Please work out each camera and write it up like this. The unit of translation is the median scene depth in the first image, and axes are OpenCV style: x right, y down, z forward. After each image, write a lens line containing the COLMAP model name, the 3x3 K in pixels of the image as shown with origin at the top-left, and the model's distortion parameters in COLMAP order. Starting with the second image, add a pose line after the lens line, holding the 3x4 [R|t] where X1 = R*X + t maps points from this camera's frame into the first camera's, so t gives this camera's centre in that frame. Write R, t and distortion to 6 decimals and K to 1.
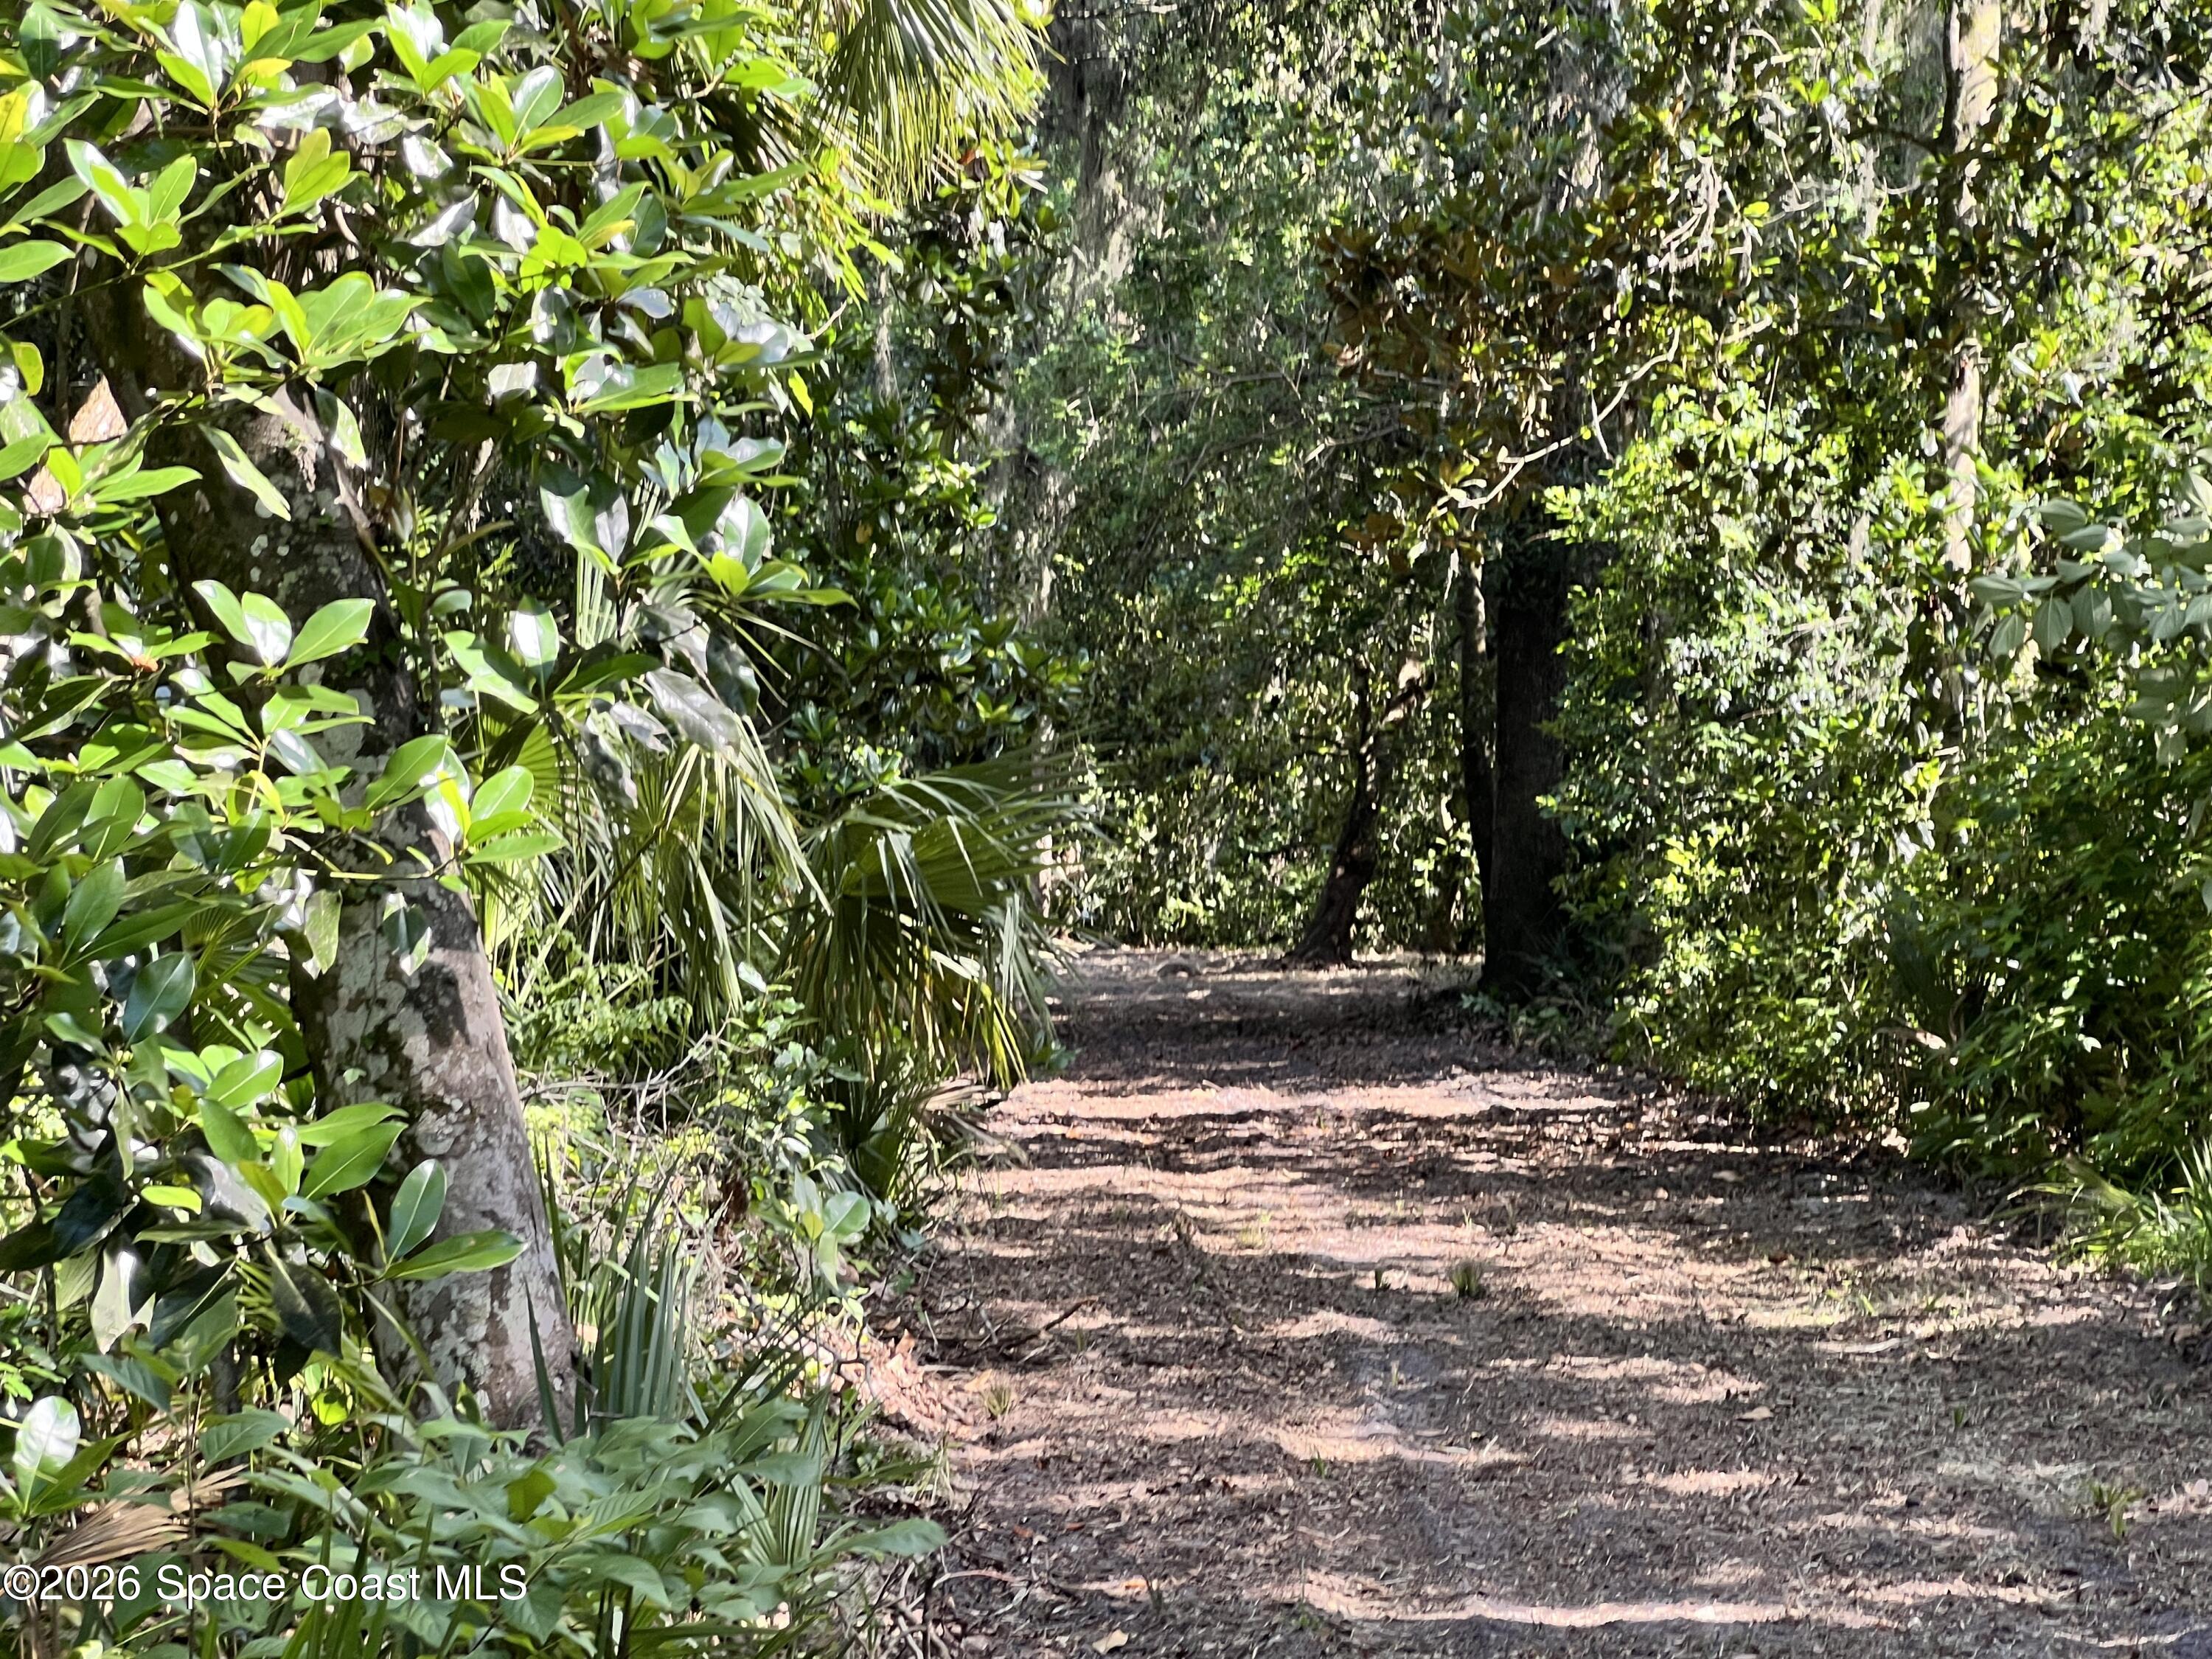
lens RADIAL K [[5150.1, 0, 1106.0], [0, 5150.1, 829.5], [0, 0, 1]] dist [0.021541, 0.066214]
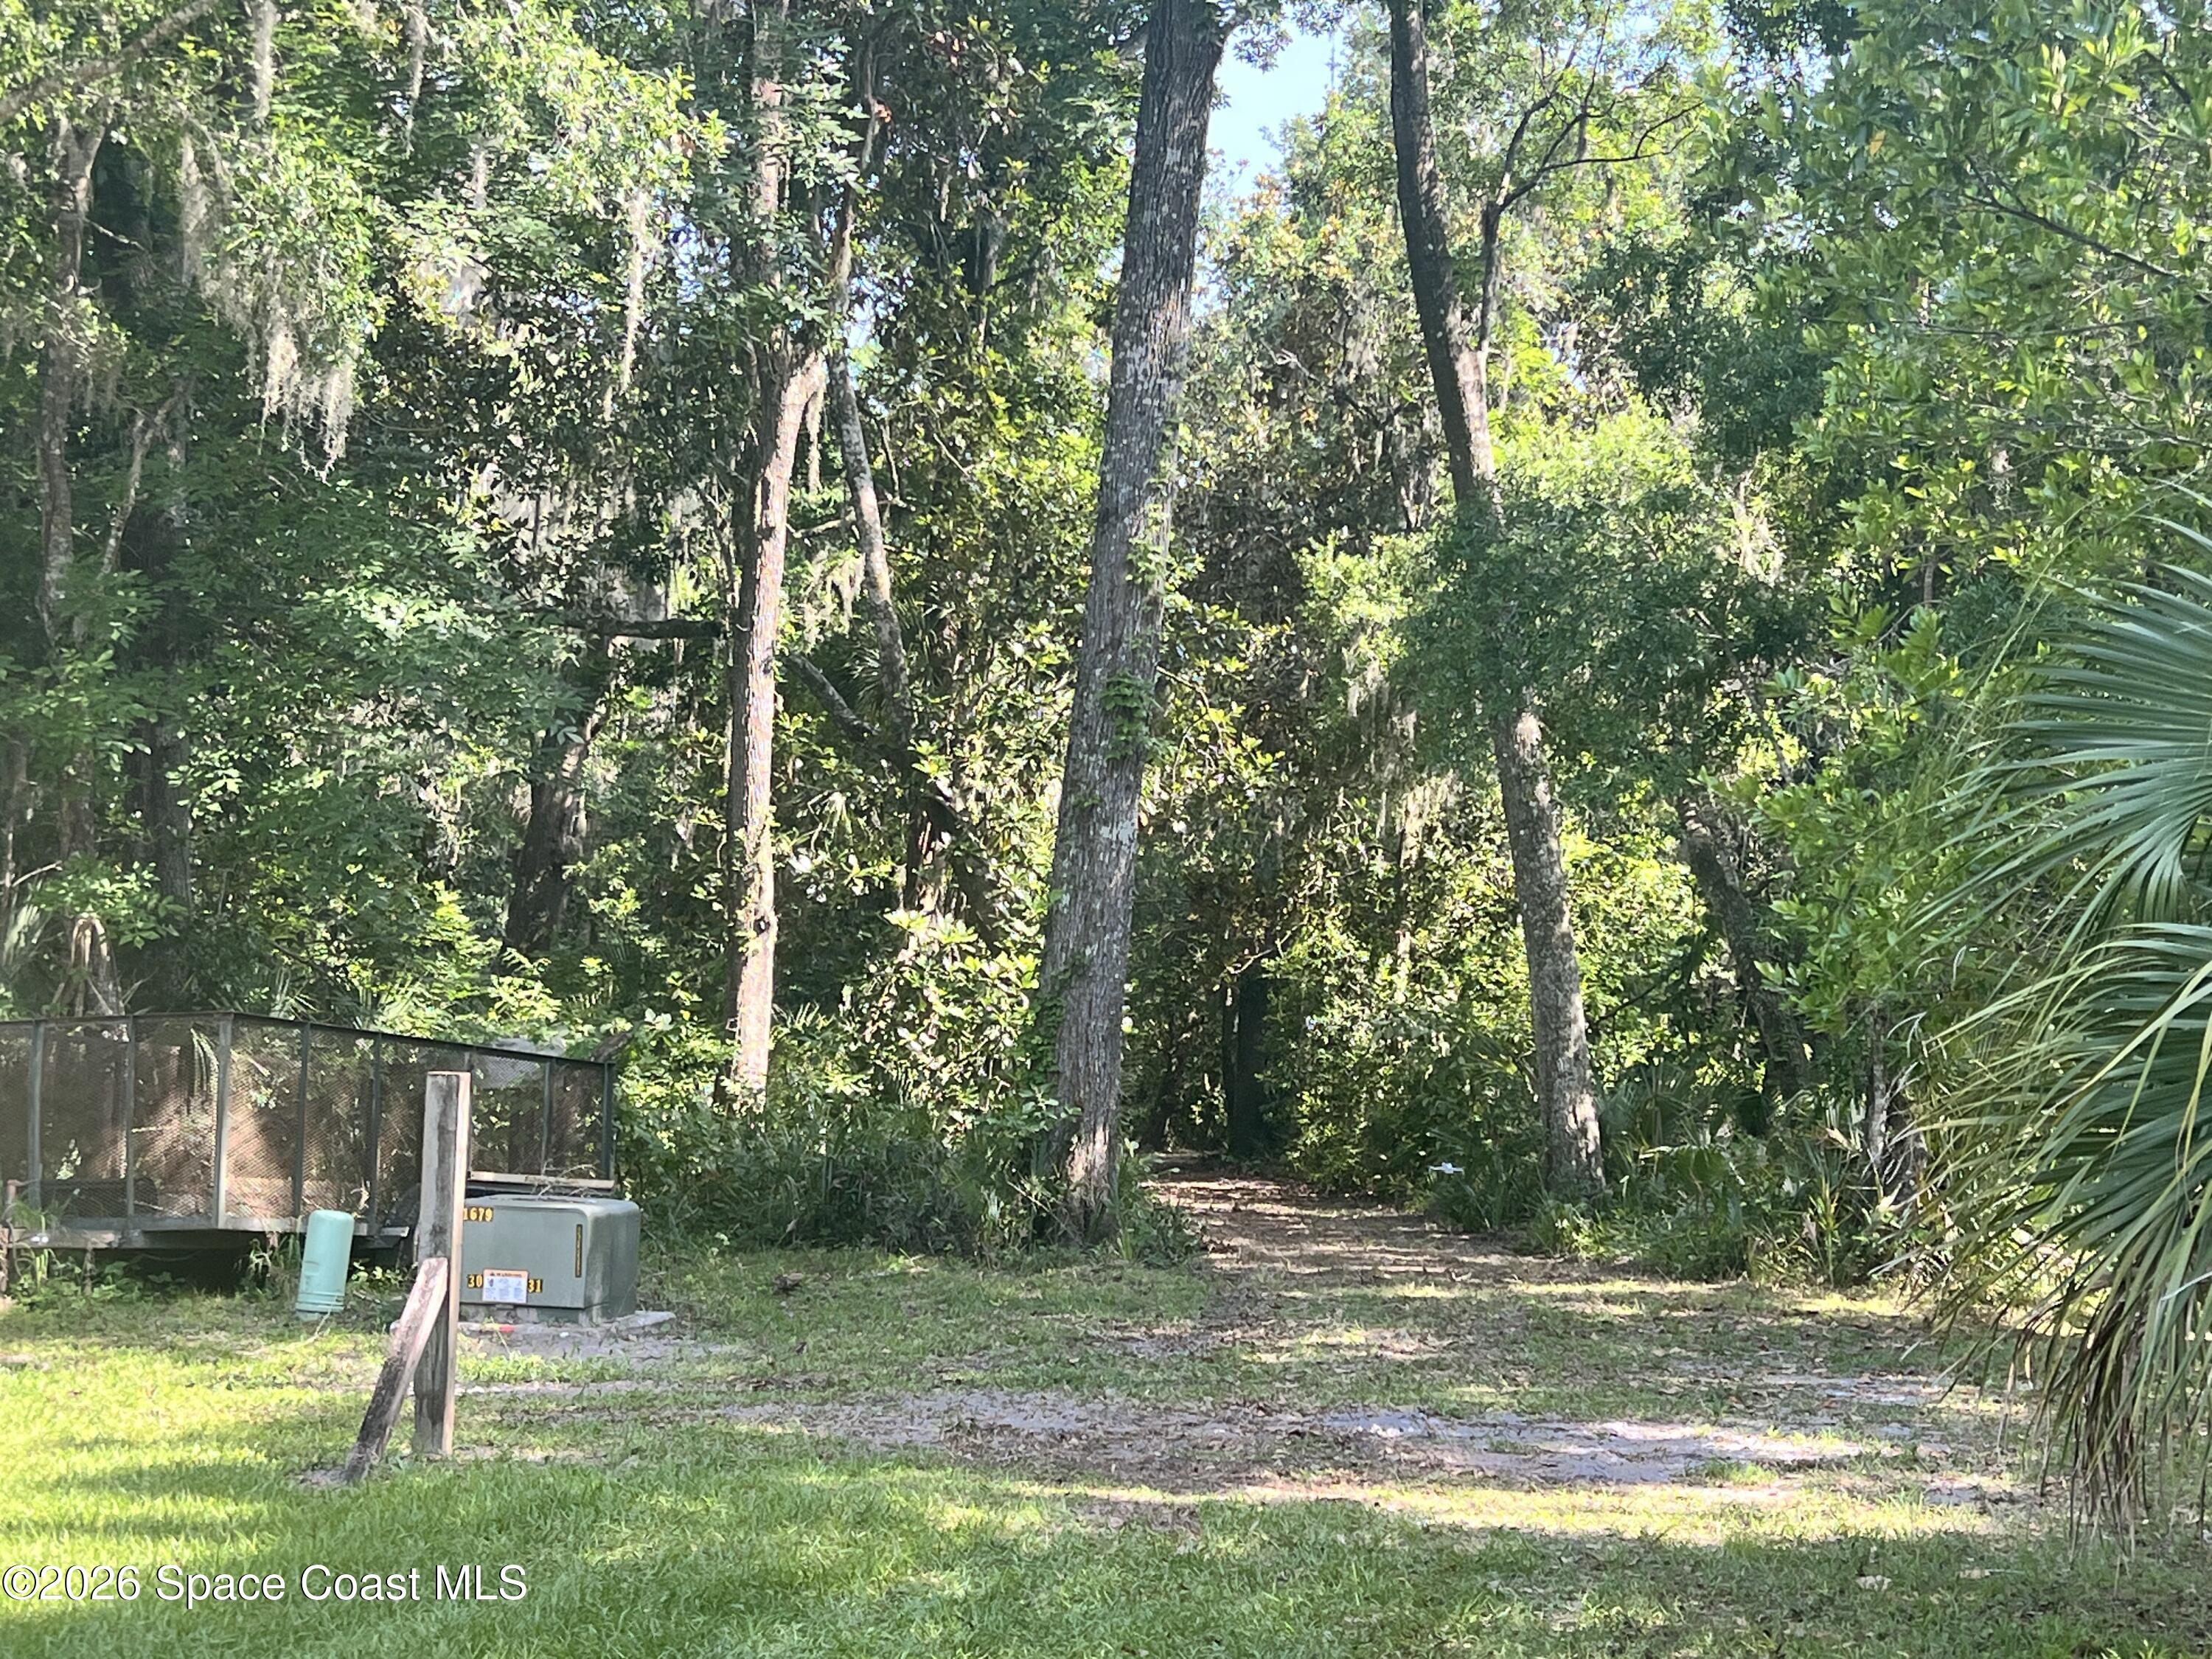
lens RADIAL K [[3415.0, 0, 1106.0], [0, 3415.0, 829.5], [0, 0, 1]] dist [0.001438, 0.000082]
pose [[0.998737, 0.030641, 0.039811, -0.070212], [-0.027477, 0.996595, -0.077735, 0.007123], [-0.042057, 0.076543, 0.996179, -0.793297]]
